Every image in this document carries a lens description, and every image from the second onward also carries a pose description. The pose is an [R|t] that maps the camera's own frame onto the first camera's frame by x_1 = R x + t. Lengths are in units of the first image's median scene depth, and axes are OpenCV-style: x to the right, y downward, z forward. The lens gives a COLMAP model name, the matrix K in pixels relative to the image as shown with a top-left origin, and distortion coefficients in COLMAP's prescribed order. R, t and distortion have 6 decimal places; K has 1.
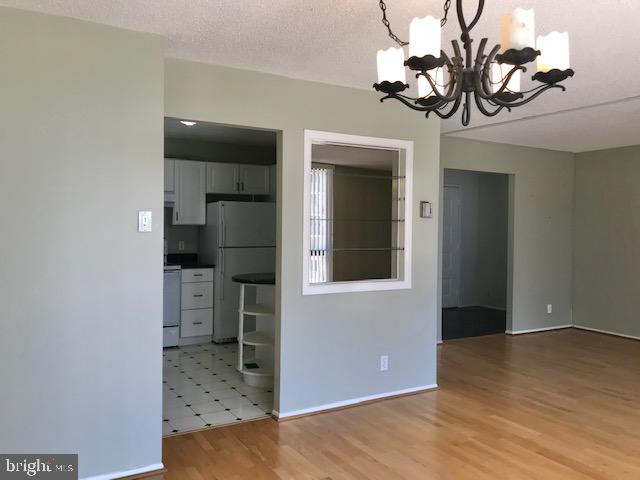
lens RADIAL K [[533.3, 0, 325.1], [0, 533.3, 234.0], [0, 0, 1]] dist [0.025668, -0.038908]
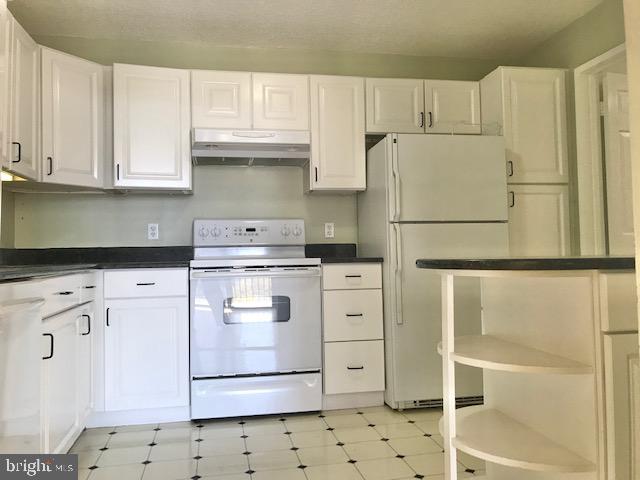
lens RADIAL K [[533.3, 0, 314.1], [0, 533.3, 233.4], [0, 0, 1]] dist [0.025668, -0.038908]
pose [[0.934444, -0.044291, -0.353346, -0.083814], [0.024010, 0.997813, -0.061580, 0.064989], [0.355301, 0.049059, 0.933464, 0.482643]]
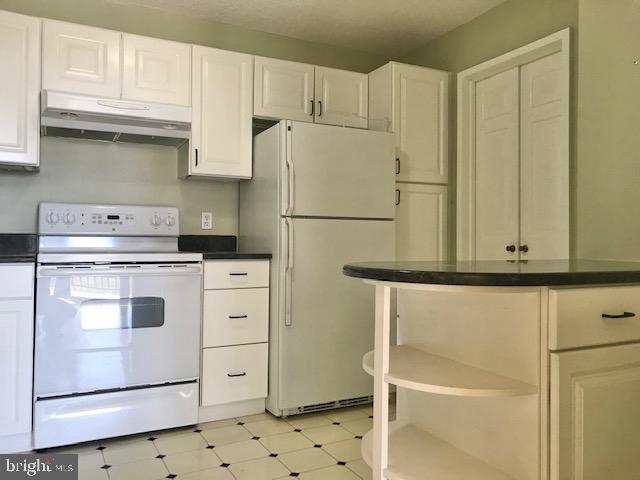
lens RADIAL K [[533.3, 0, 328.9], [0, 533.3, 229.2], [0, 0, 1]] dist [0.025668, -0.038908]
pose [[0.998329, -0.007796, -0.057250, -0.126894], [0.005603, 0.999248, -0.038371, 0.054555], [0.057507, 0.037986, 0.997622, 0.517394]]
